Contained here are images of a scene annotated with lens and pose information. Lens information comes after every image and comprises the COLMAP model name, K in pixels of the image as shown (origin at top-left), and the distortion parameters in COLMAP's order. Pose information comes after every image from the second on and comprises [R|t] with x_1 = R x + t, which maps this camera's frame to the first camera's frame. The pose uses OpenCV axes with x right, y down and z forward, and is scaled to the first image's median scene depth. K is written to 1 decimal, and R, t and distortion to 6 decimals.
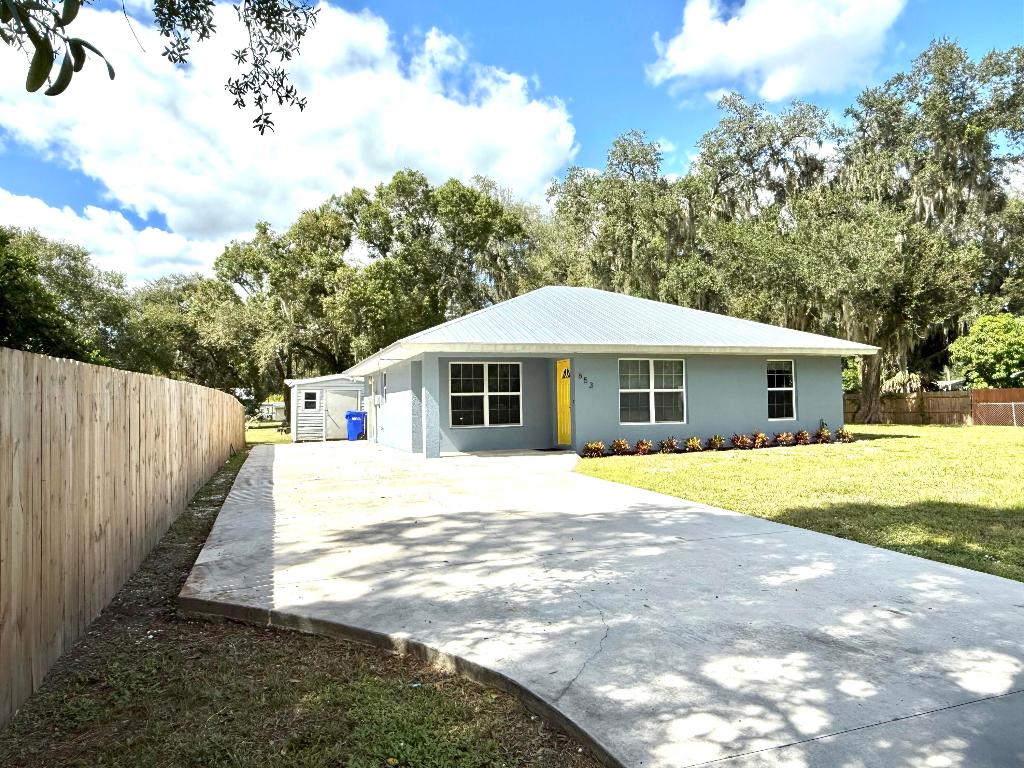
lens RADIAL K [[651.4, 0, 512.0], [0, 651.4, 384.0], [0, 0, 1]] dist [0.000316, 0.081290]
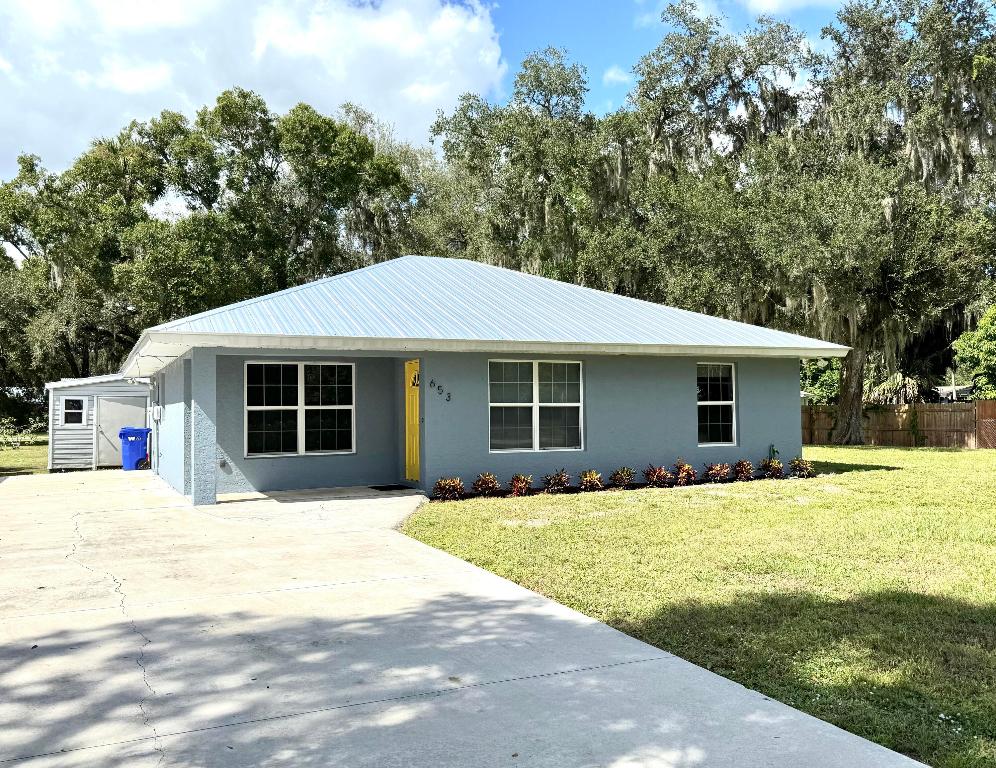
lens RADIAL K [[810.8, 0, 498.0], [0, 810.8, 384.0], [0, 0, 1]] dist [0.093610, -0.000744]
pose [[0.997391, 0.009363, 0.071582, 0.070043], [-0.009729, 0.999941, 0.004766, -0.010502], [-0.071533, -0.005450, 0.997423, 0.073842]]
